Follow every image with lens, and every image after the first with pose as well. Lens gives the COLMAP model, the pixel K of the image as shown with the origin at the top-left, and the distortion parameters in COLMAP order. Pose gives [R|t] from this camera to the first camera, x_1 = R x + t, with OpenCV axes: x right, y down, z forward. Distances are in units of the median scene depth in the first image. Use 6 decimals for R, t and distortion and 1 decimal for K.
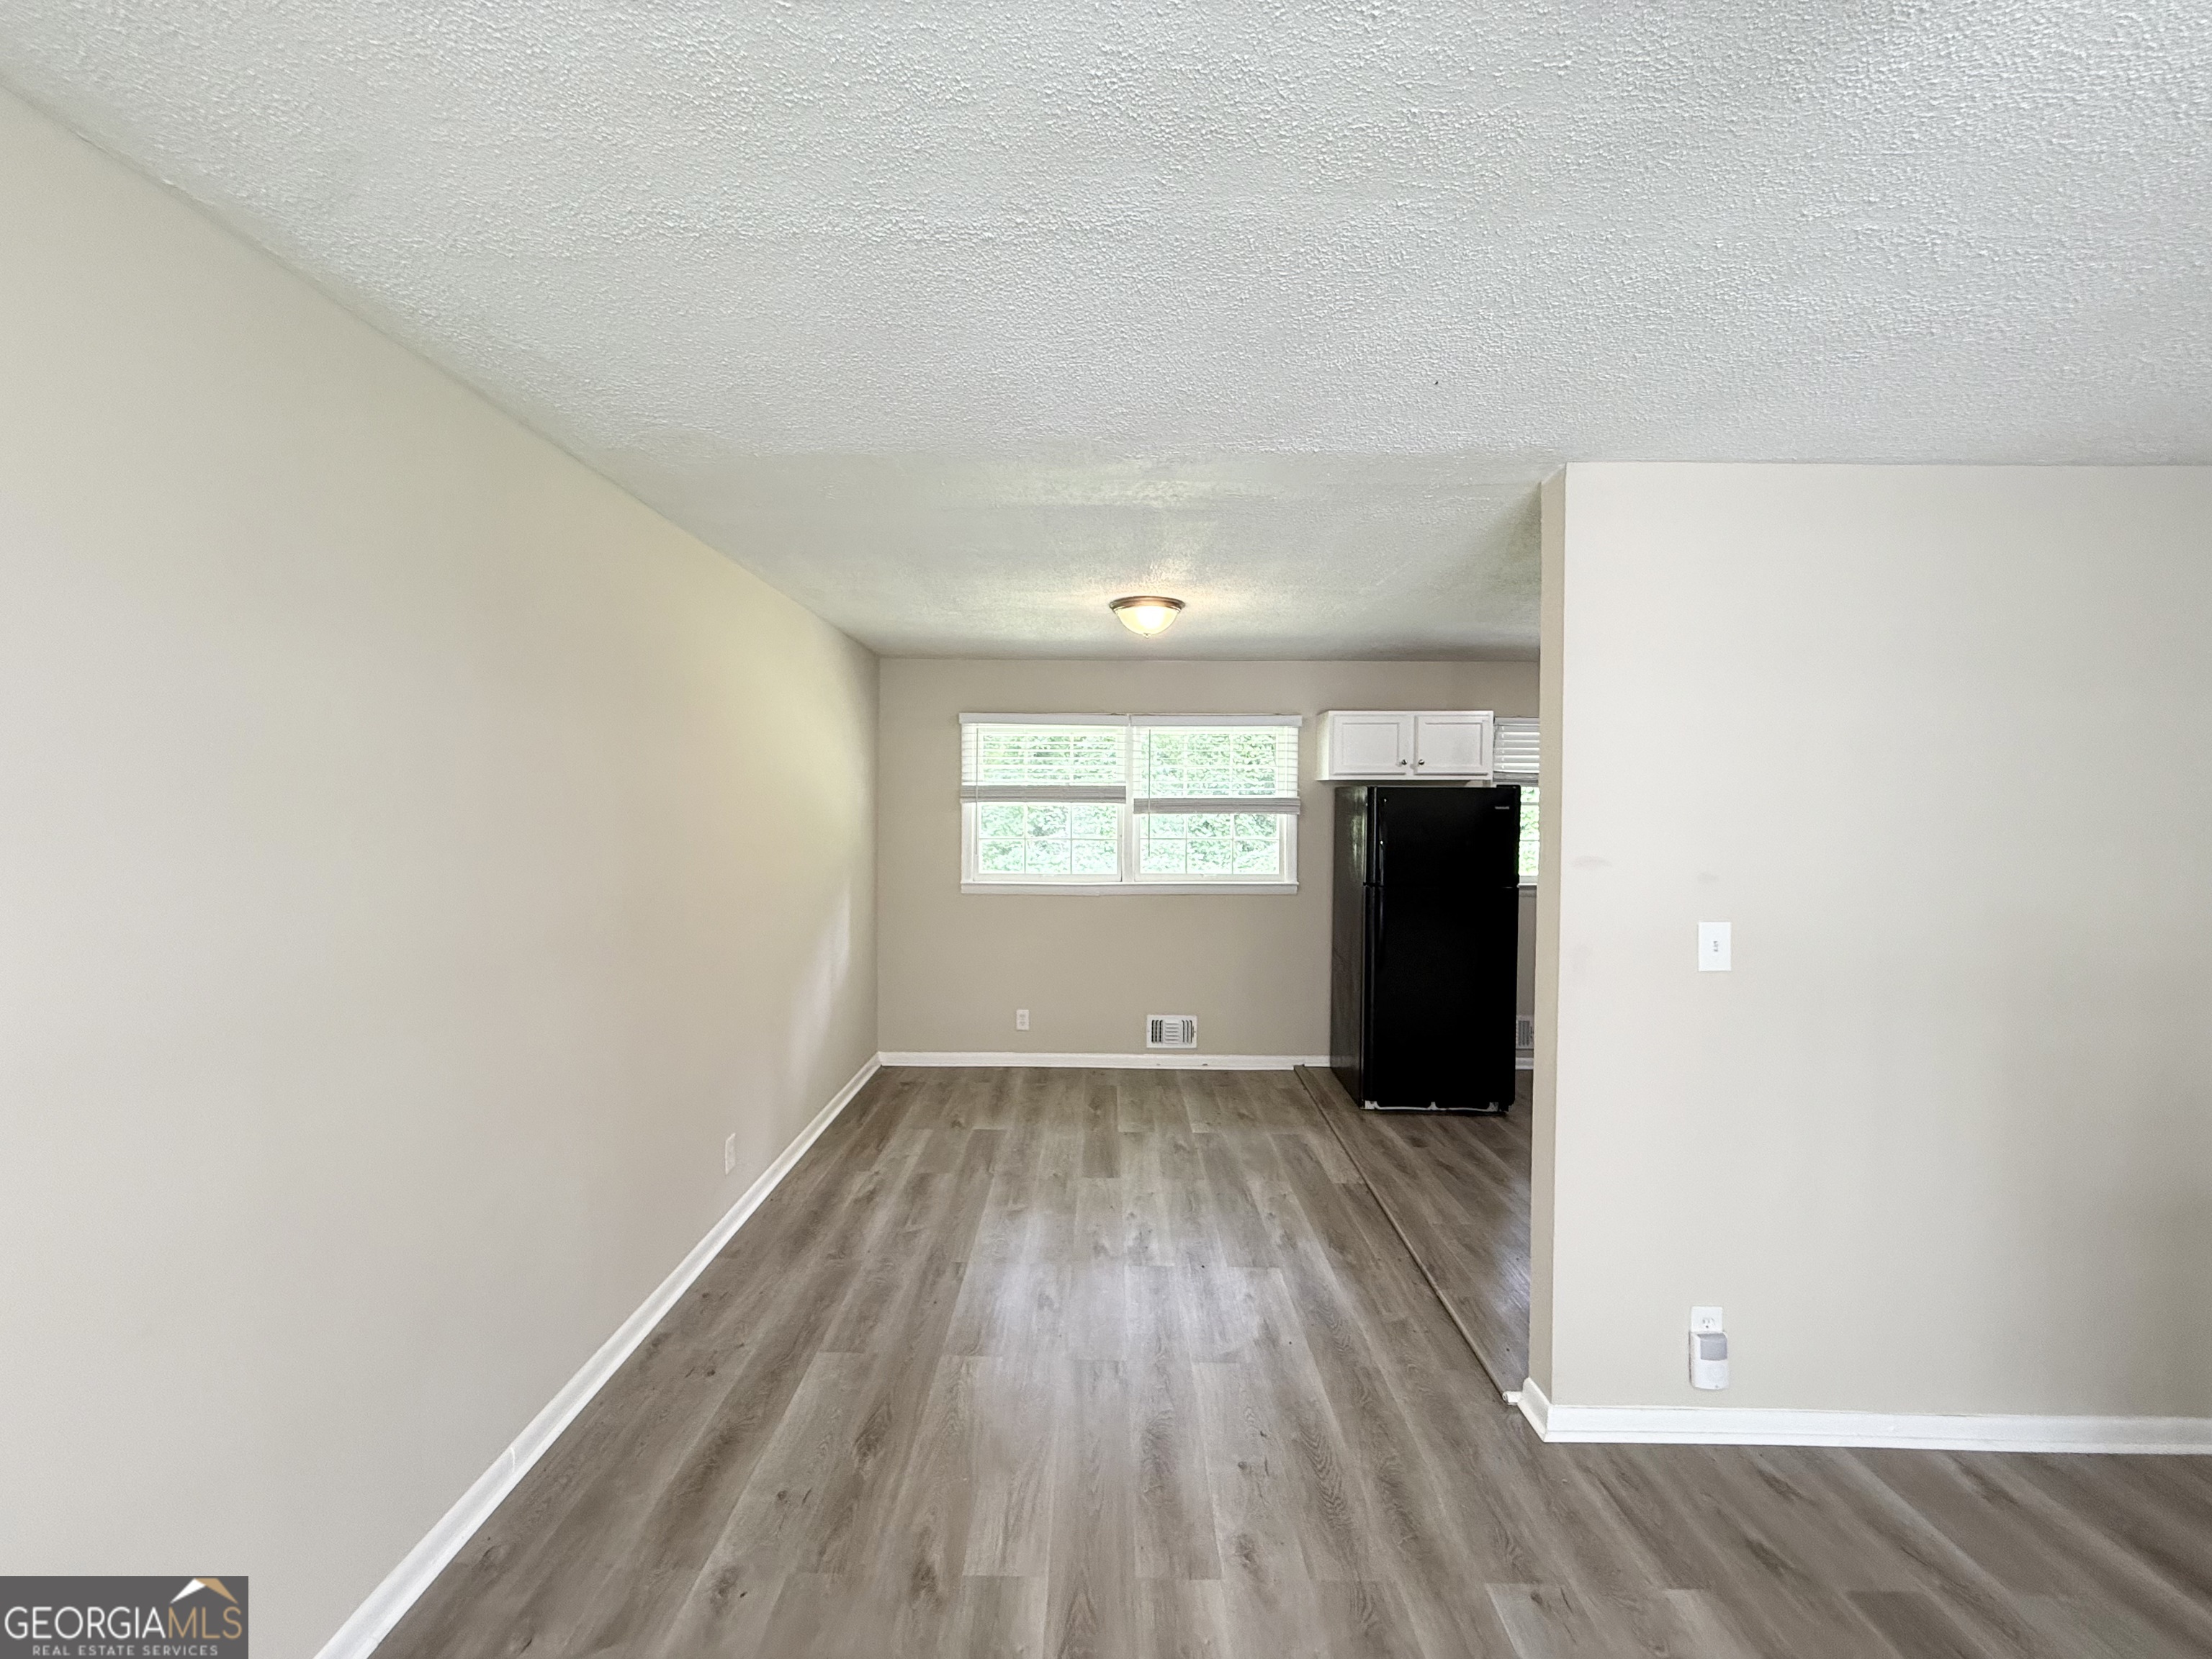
lens RADIAL K [[881.2, 0, 1094.1], [0, 881.2, 819.7], [0, 0, 1]] dist [0.000174, 0.000326]
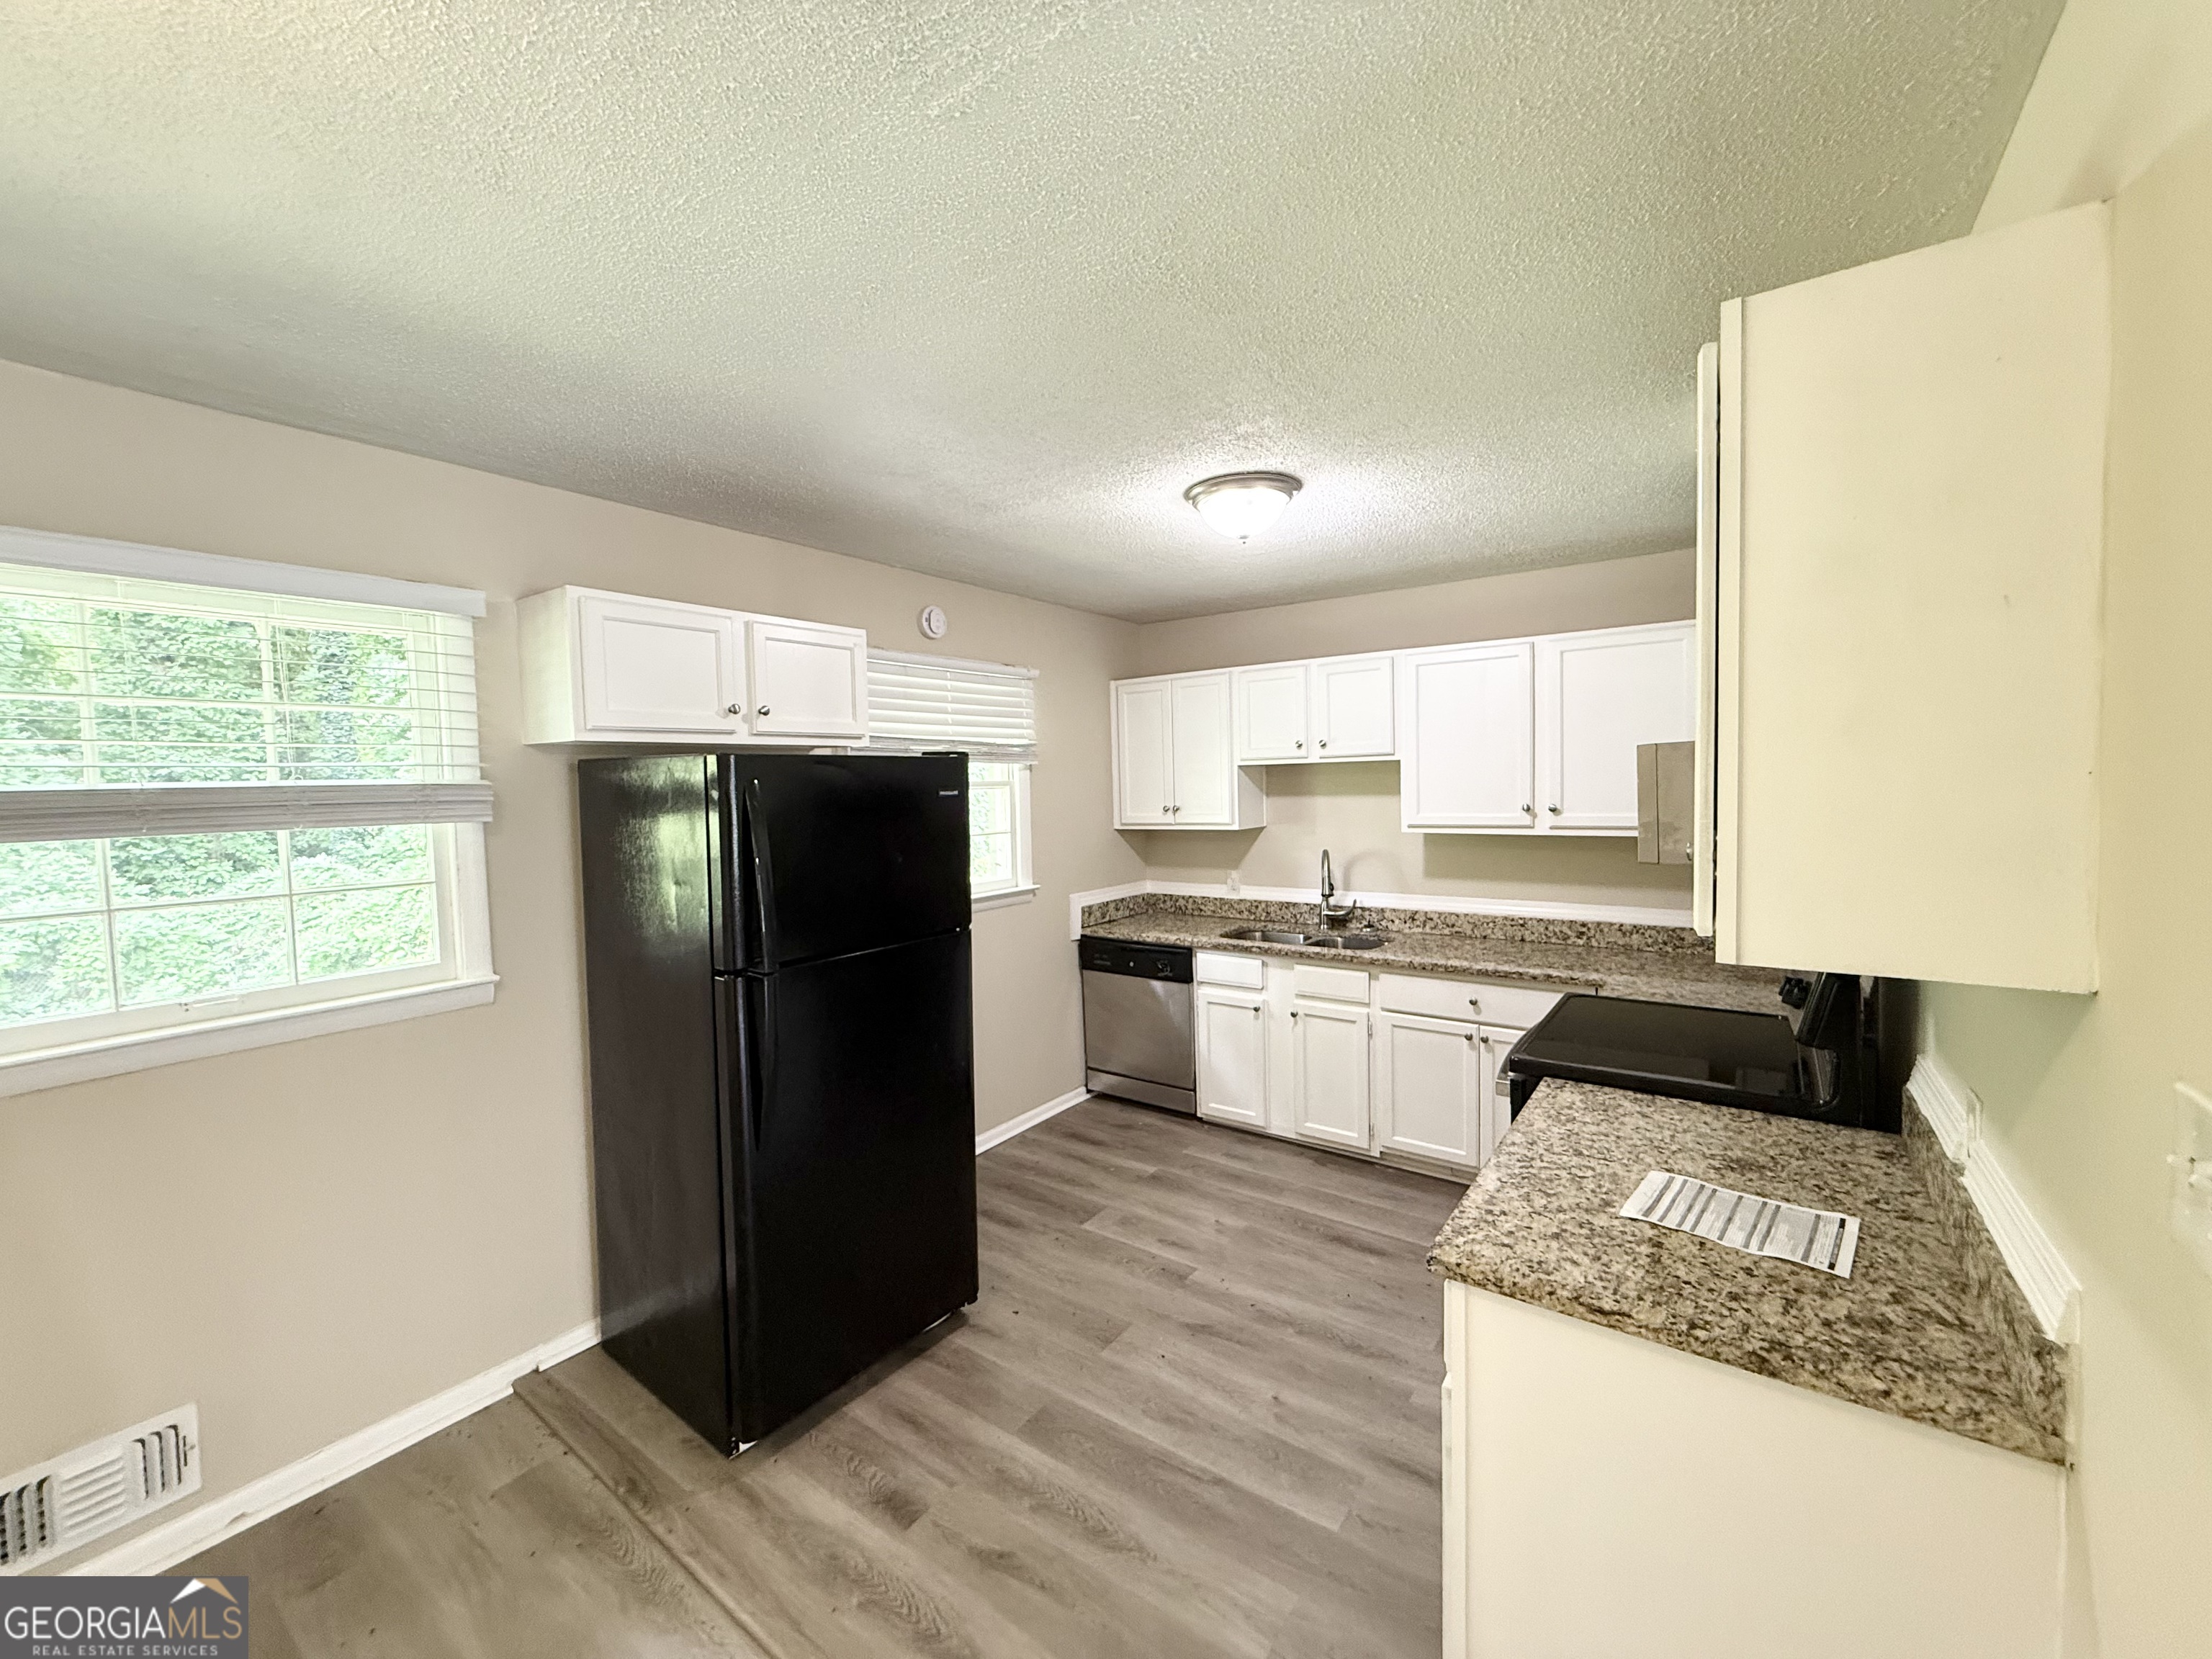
lens RADIAL K [[881.2, 0, 1099.5], [0, 881.2, 825.0], [0, 0, 1]] dist [0.000174, 0.000326]
pose [[0.579579, -0.058242, 0.812832, 0.060382], [0.039311, 0.998280, 0.043499, -0.013074], [-0.813967, 0.006742, 0.580872, 0.573632]]
